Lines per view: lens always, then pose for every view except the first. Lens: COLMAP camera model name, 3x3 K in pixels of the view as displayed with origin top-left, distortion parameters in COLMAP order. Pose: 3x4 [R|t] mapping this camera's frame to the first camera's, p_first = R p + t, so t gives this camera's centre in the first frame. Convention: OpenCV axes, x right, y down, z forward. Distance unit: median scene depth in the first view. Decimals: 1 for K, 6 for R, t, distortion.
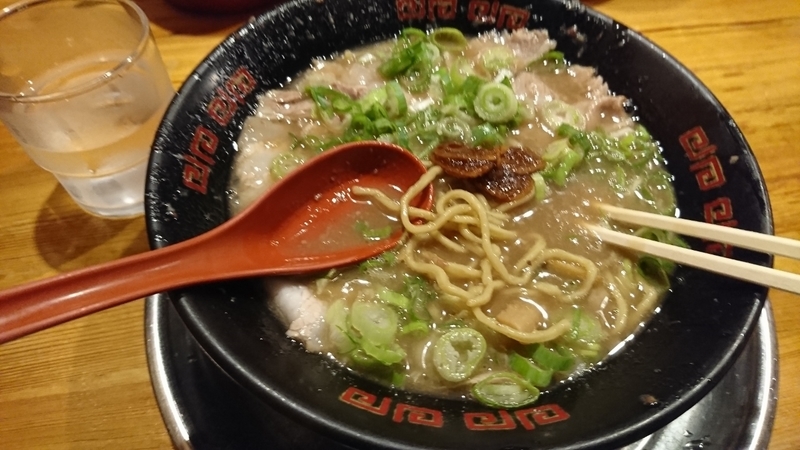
lens RADIAL K [[544.1, 0, 400.0], [0, 544.1, 225.0], [0, 0, 1]] dist [0.046818, -0.141534]
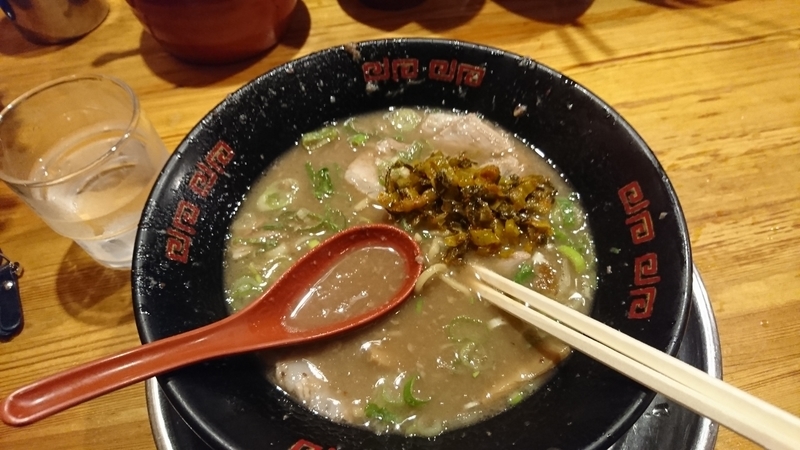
lens RADIAL K [[544.1, 0, 400.0], [0, 544.1, 225.0], [0, 0, 1]] dist [0.046818, -0.141534]
pose [[0.996760, -0.032675, -0.073498, 0.142874], [0.034214, 0.999219, 0.019779, -0.114292], [0.072795, -0.022229, 0.997099, -0.090796]]
